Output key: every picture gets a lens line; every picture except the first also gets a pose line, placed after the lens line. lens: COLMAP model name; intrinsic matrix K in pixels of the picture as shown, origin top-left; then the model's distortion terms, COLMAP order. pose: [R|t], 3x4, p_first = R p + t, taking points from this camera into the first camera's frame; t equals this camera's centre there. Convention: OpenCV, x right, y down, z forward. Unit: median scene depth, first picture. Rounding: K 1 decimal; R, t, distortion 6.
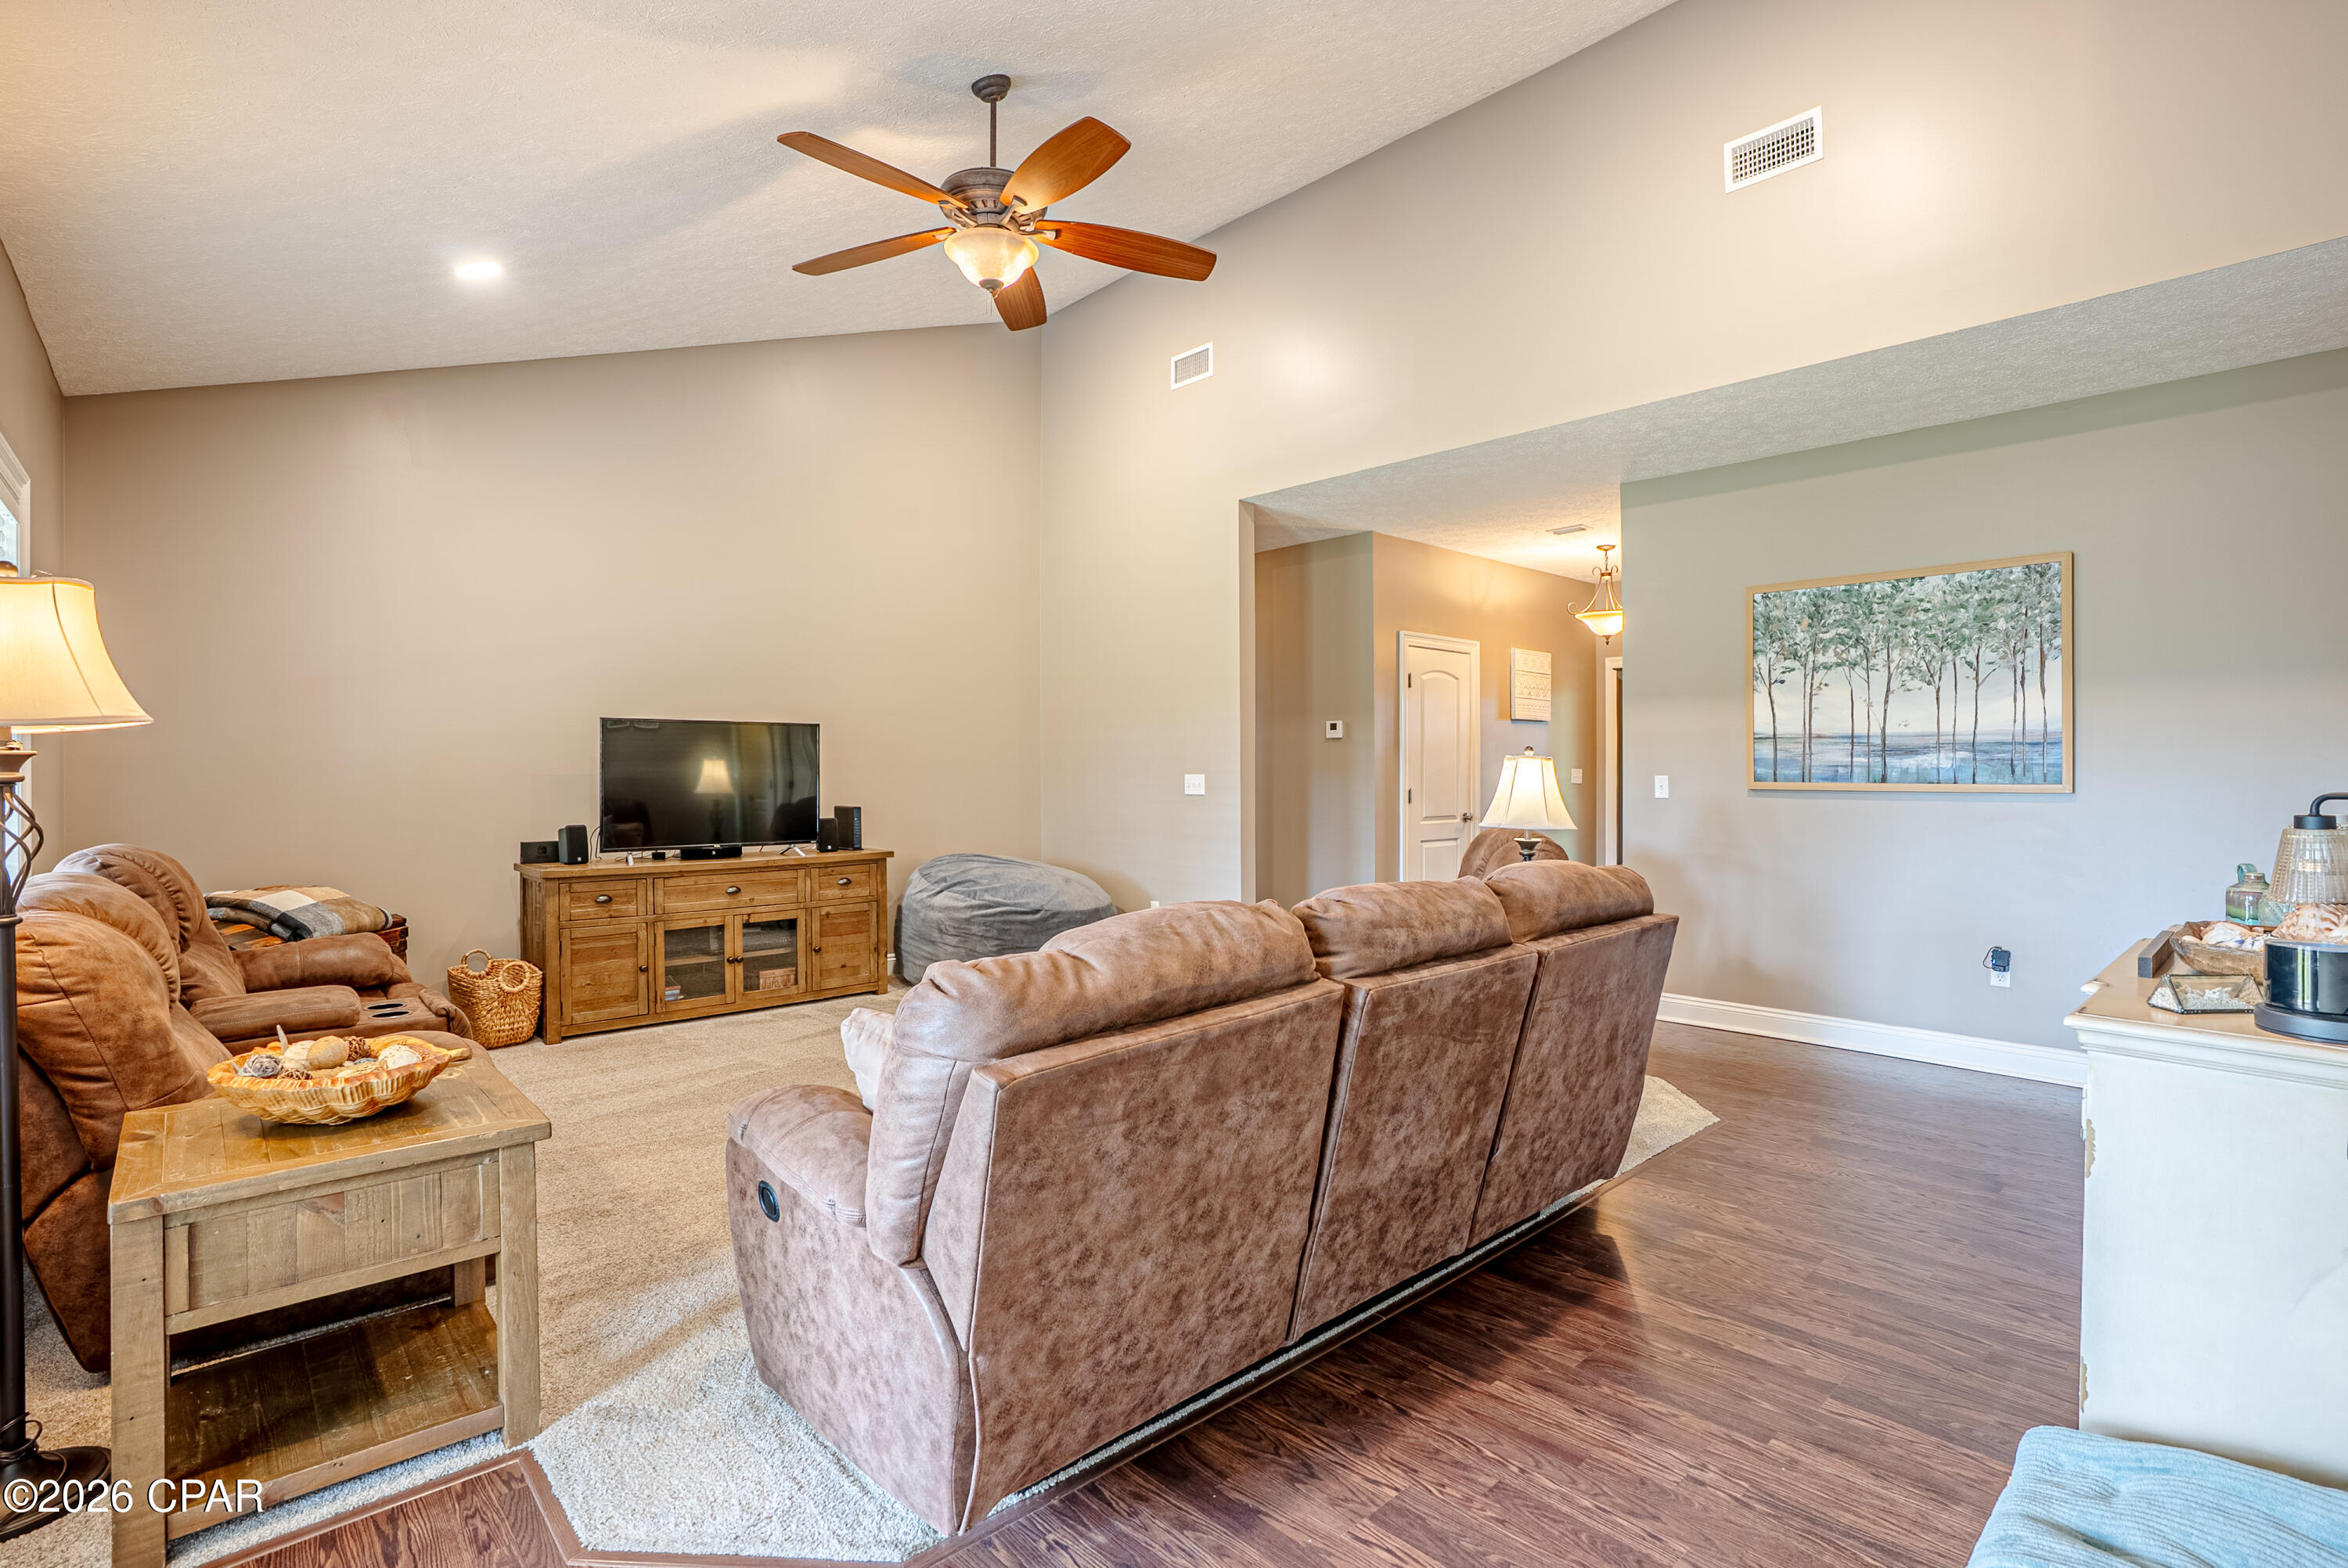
lens RADIAL K [[1090.9, 0, 1185.1], [0, 1090.9, 776.1], [0, 0, 1]] dist [-0.045971, 0.001168]
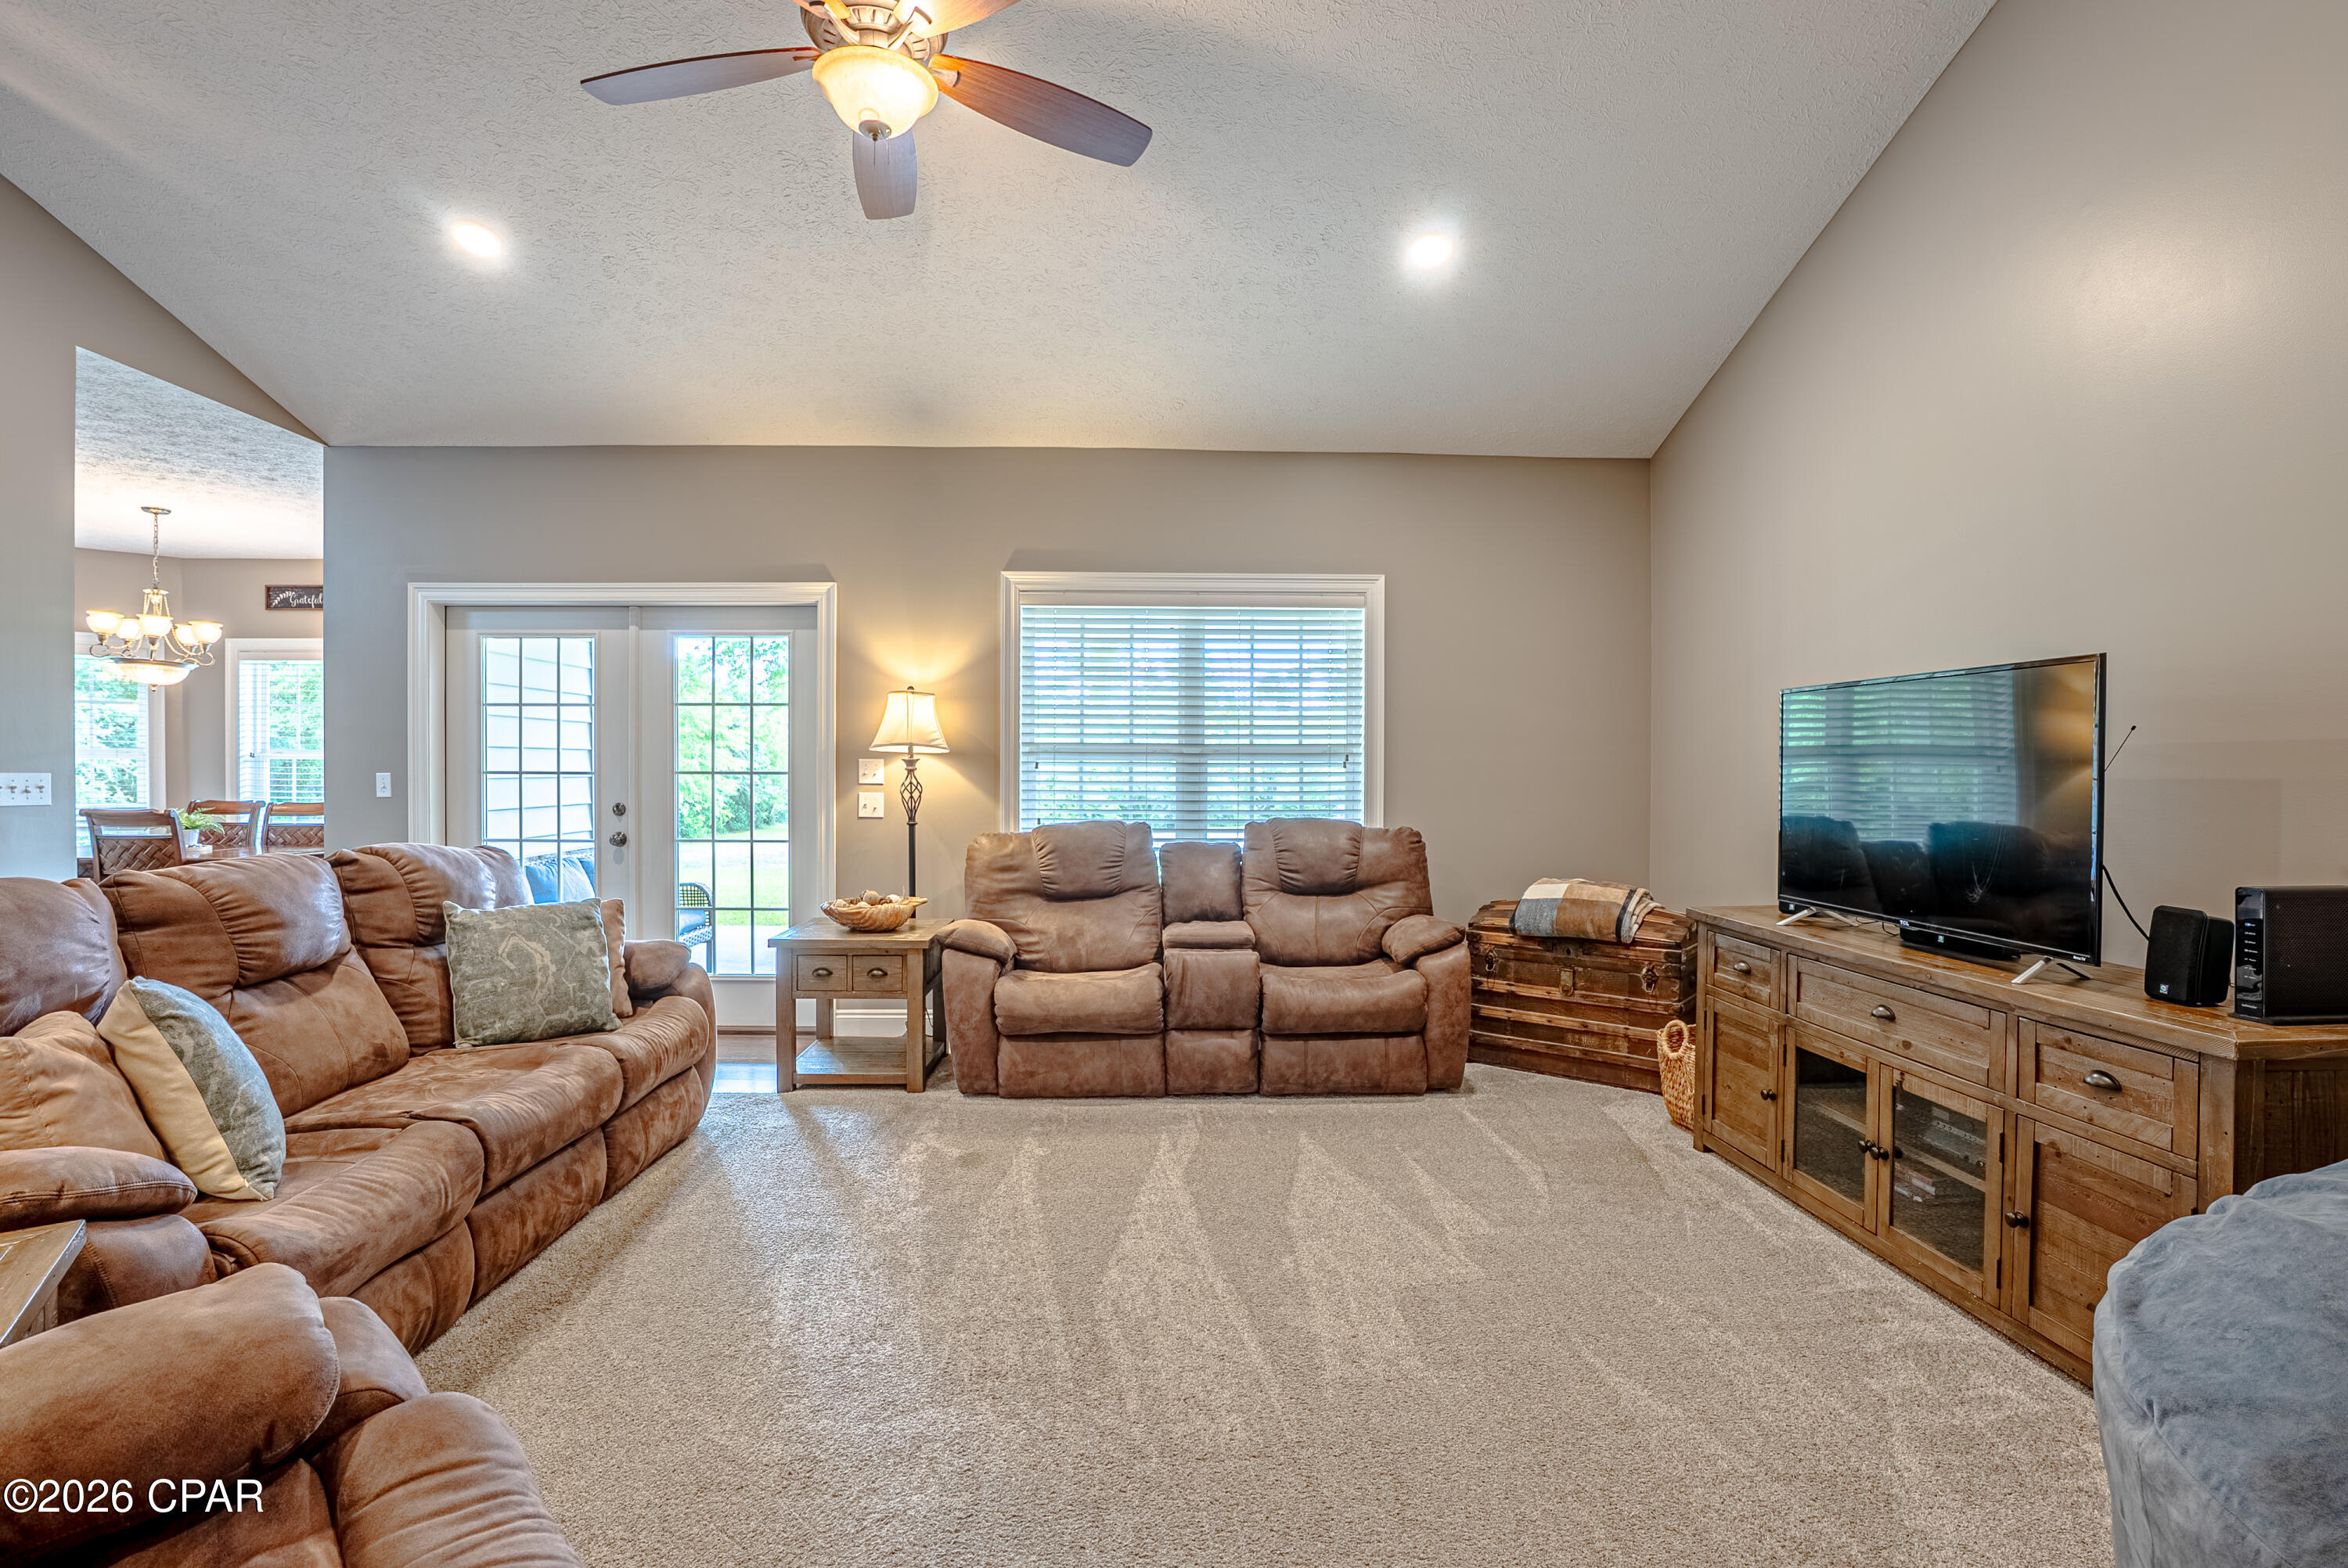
lens RADIAL K [[1090.9, 0, 1185.4], [0, 1090.9, 785.5], [0, 0, 1]] dist [-0.045971, 0.001168]
pose [[-0.649180, 0.016336, -0.760459, 0.173390], [-0.000931, 0.999752, 0.022271, -0.010344], [0.760634, 0.015165, -0.649004, 1.143529]]
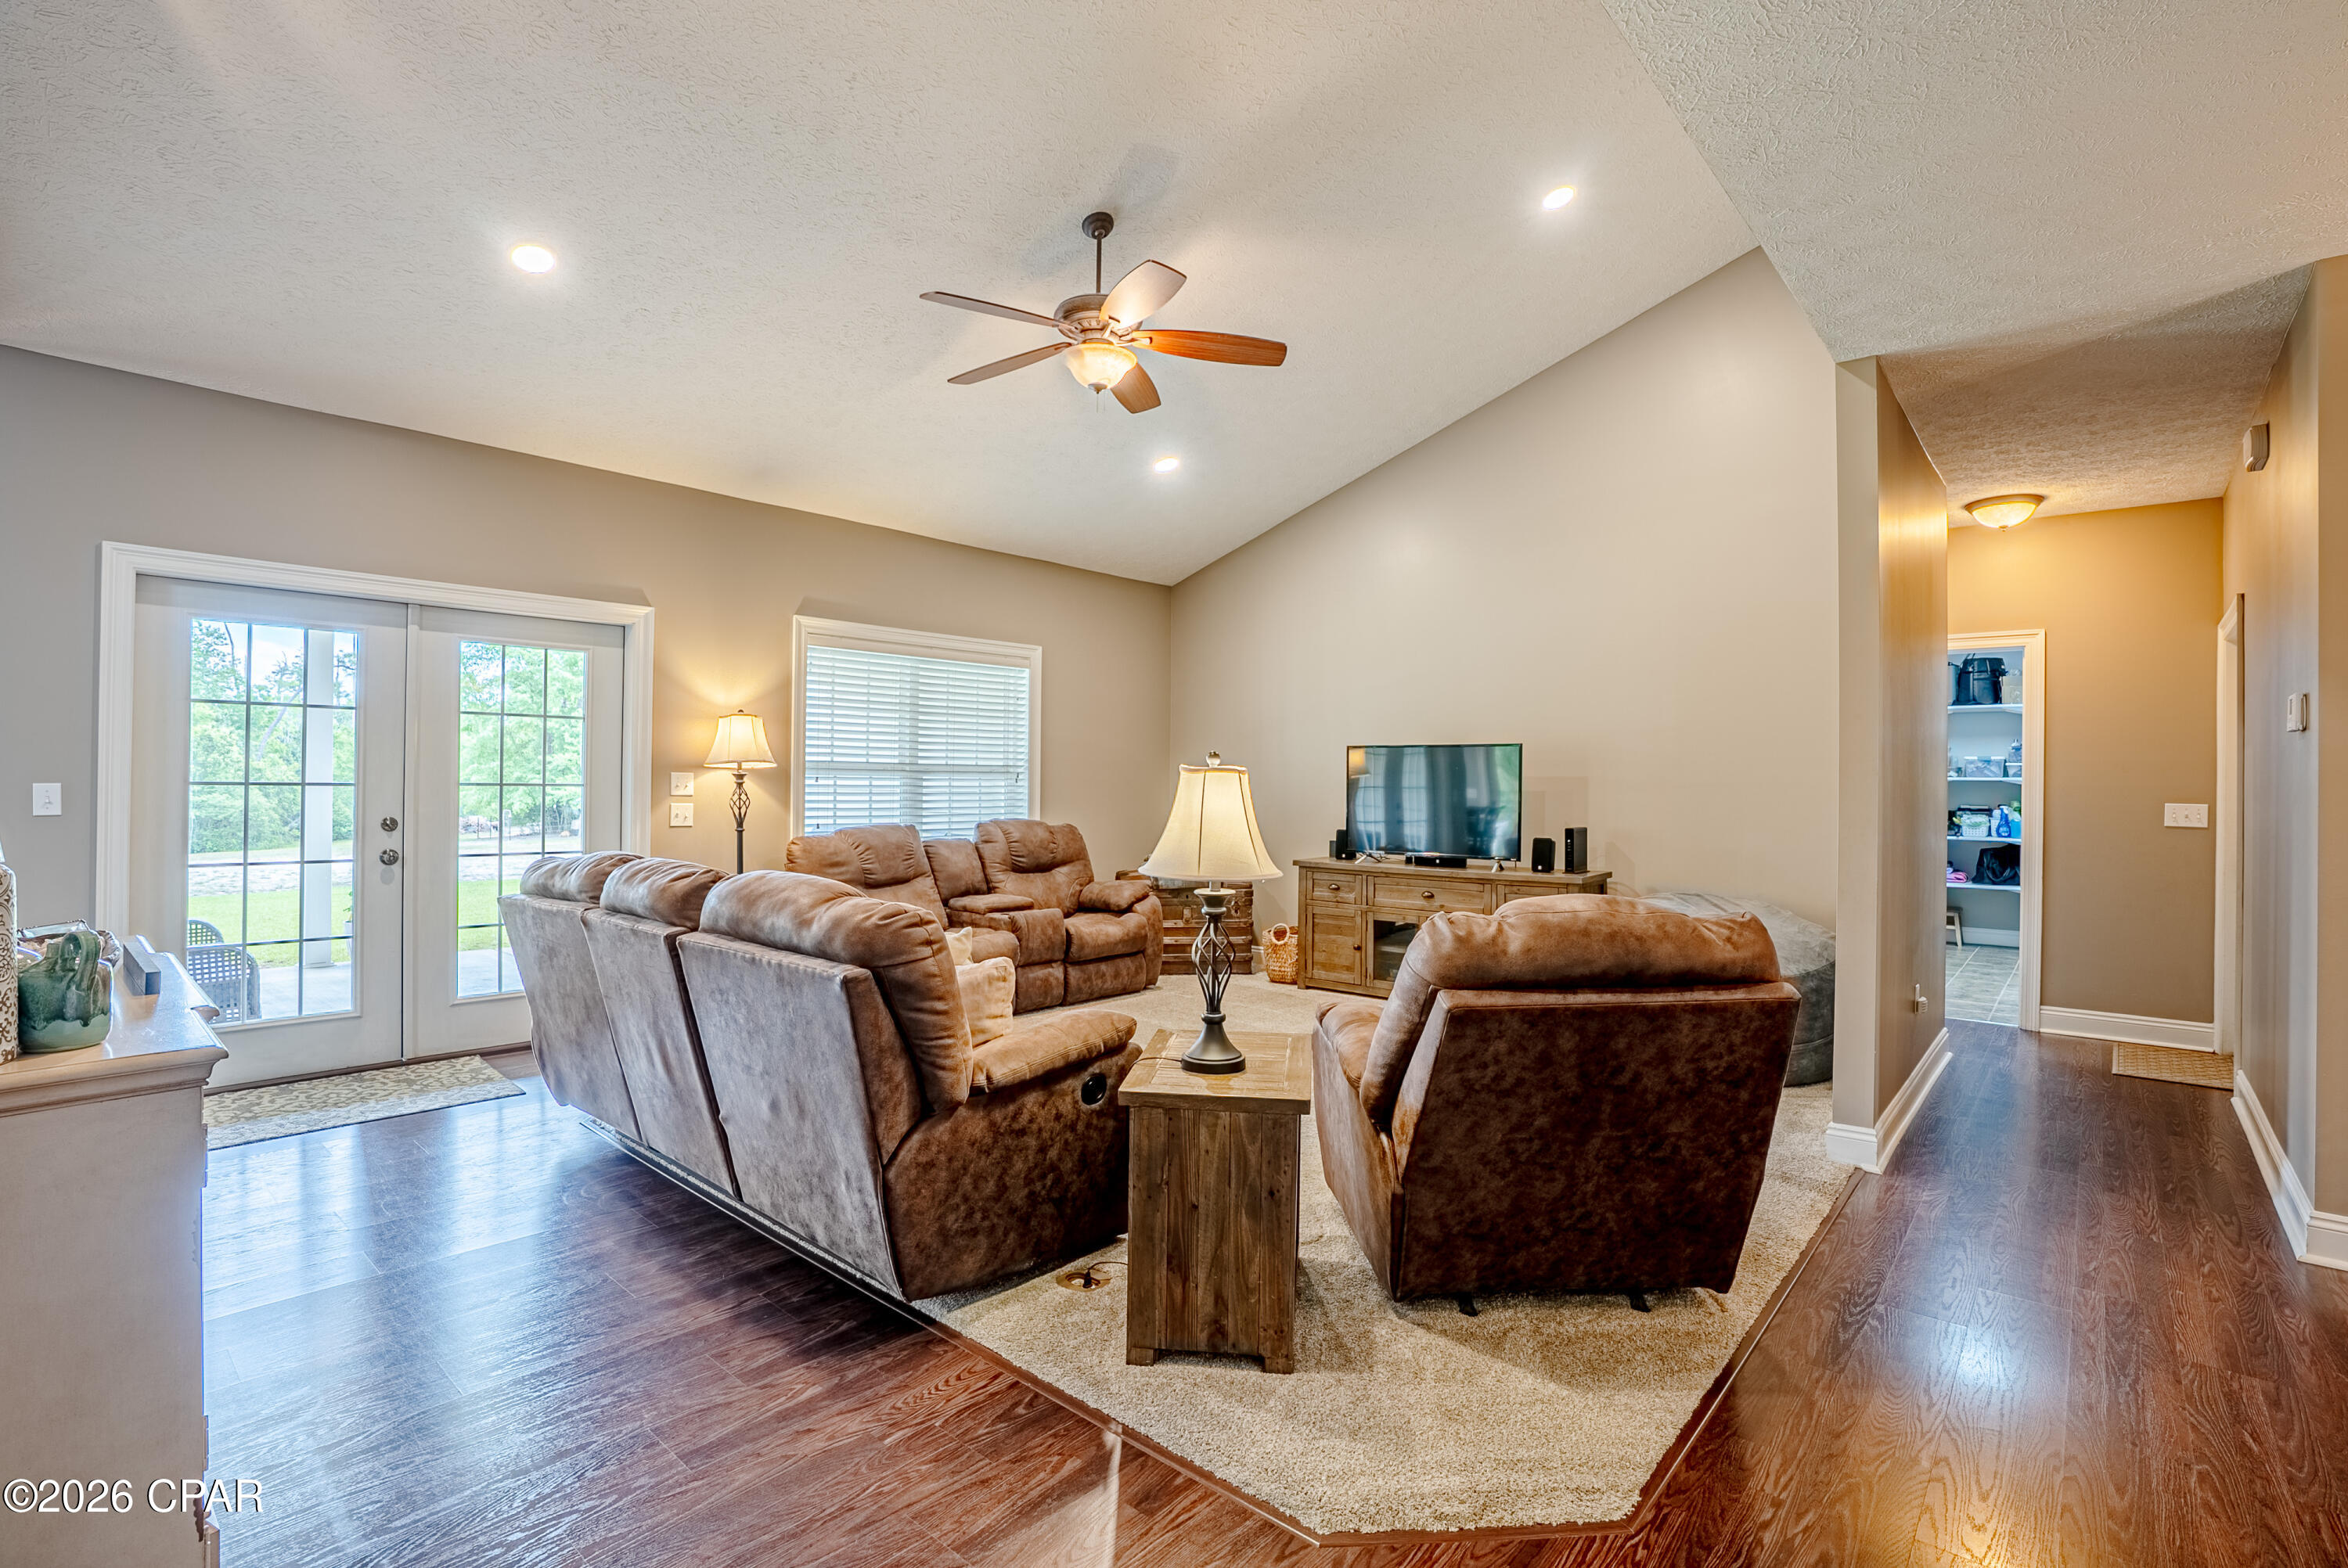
lens RADIAL K [[1090.9, 0, 1175.4], [0, 1090.9, 769.3], [0, 0, 1]] dist [-0.045971, 0.001168]
pose [[0.108039, -0.004694, -0.994136, 0.722233], [-0.013750, 0.999886, -0.006215, -0.015347], [0.994052, 0.014341, 0.107962, 0.656007]]
